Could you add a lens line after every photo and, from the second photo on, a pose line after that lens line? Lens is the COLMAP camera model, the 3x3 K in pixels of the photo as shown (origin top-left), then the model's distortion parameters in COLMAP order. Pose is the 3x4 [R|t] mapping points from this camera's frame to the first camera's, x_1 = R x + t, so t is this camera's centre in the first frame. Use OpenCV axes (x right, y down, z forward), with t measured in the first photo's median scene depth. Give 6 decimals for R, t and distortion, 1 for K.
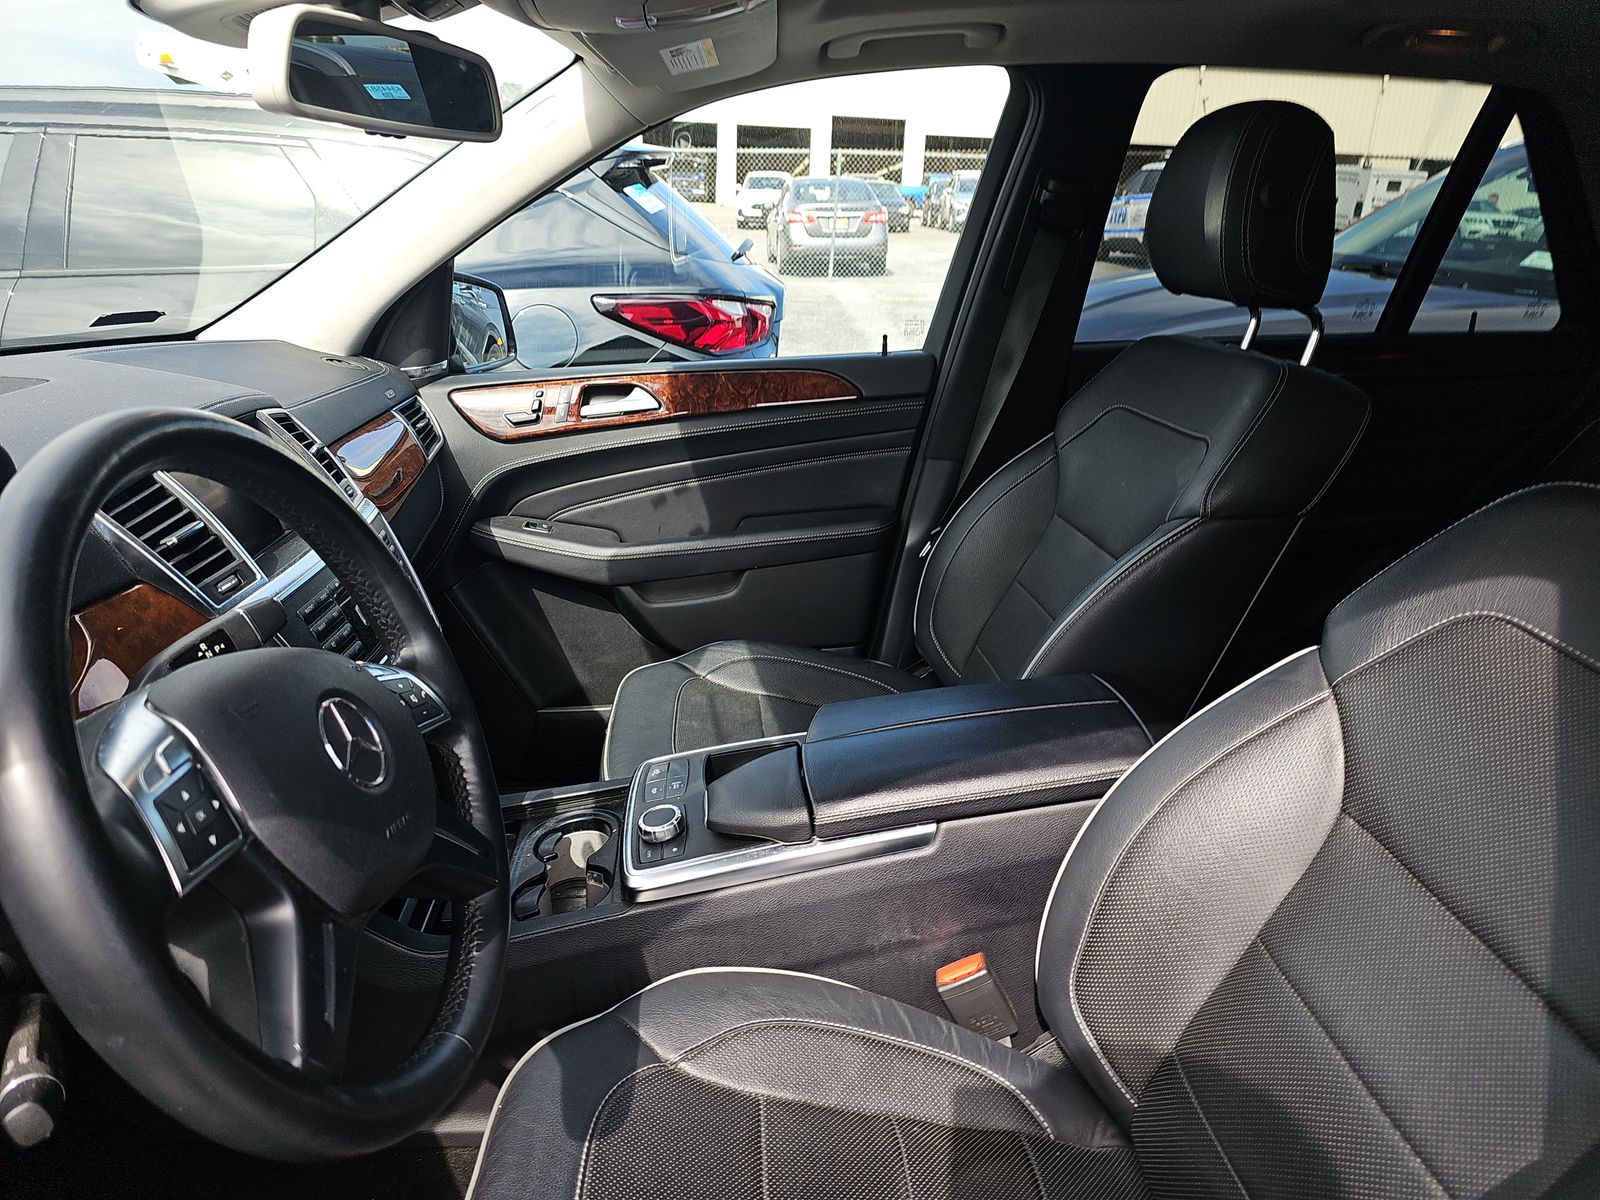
lens RADIAL K [[1094.0, 0, 803.1], [0, 1094.0, 599.0], [0, 0, 1]] dist [0.049075, -0.047683]
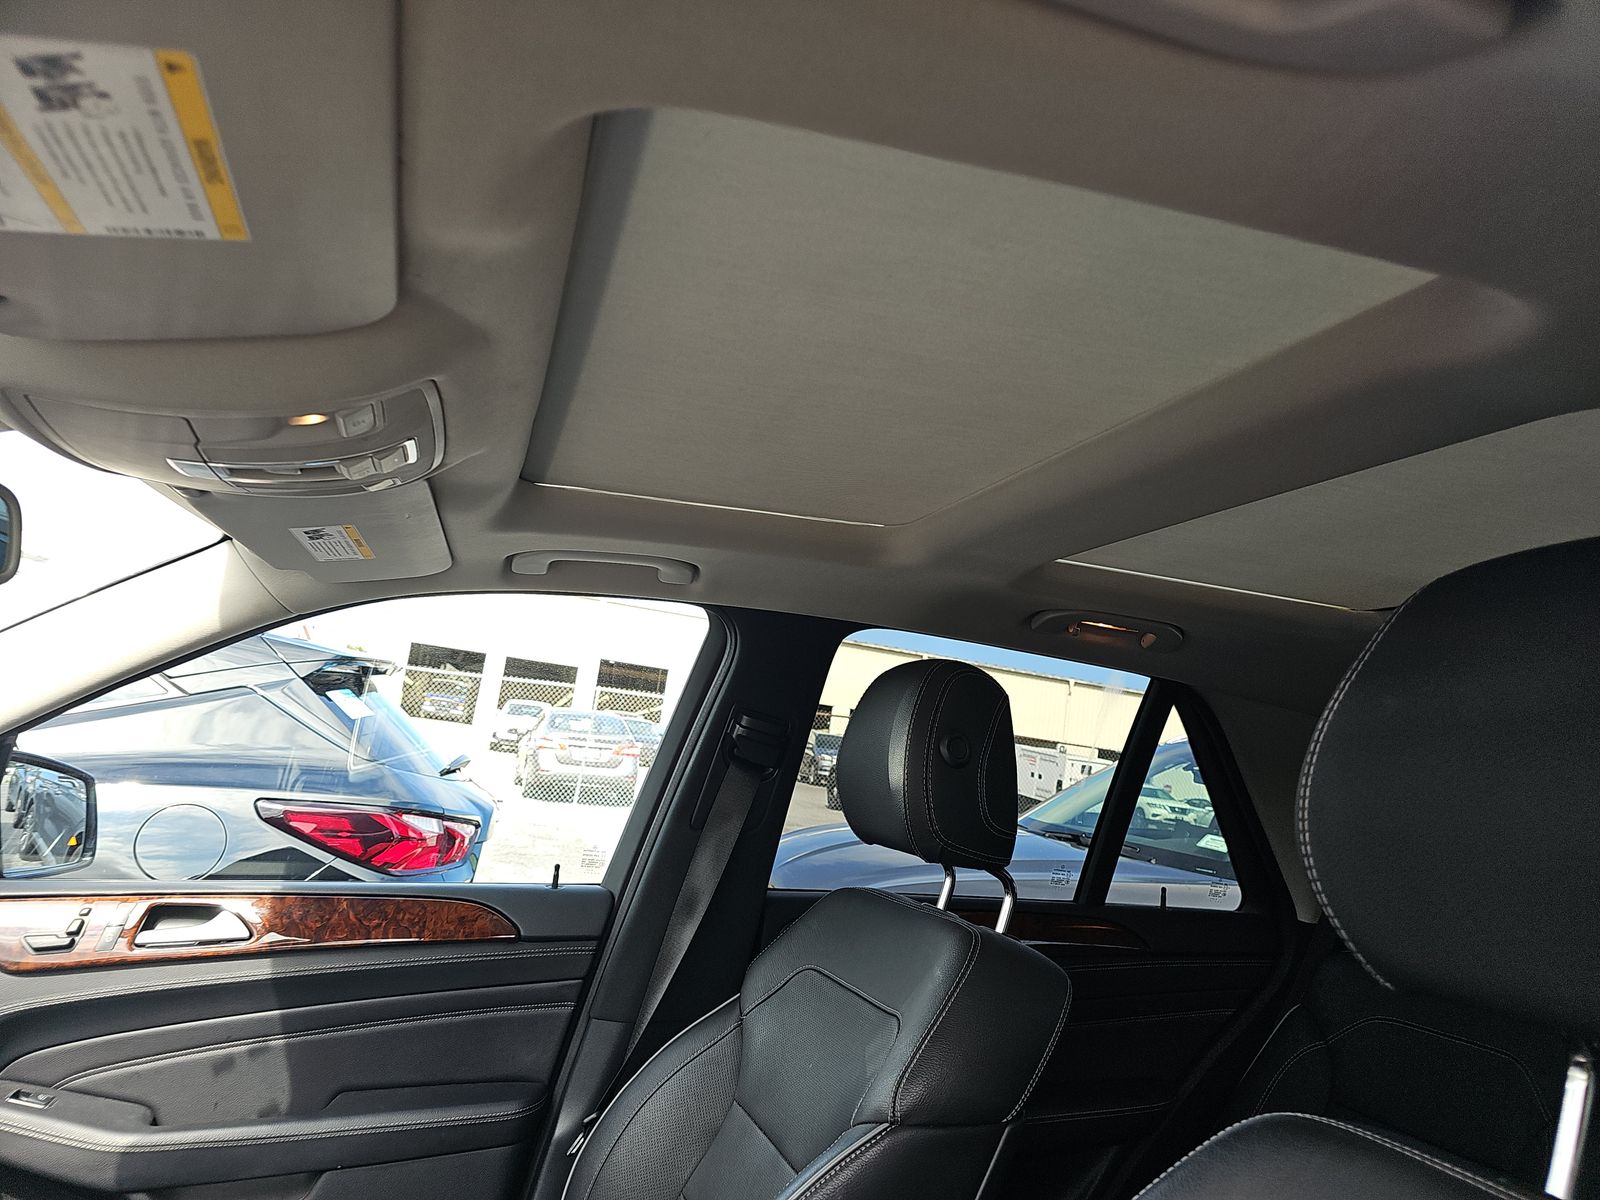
lens RADIAL K [[1094.0, 0, 806.4], [0, 1094.0, 597.2], [0, 0, 1]] dist [0.049075, -0.047683]
pose [[0.972561, 0.120035, 0.199291, 0.068080], [-0.014735, 0.886682, -0.462145, -0.028945], [-0.232181, 0.446528, 0.864121, 0.106544]]
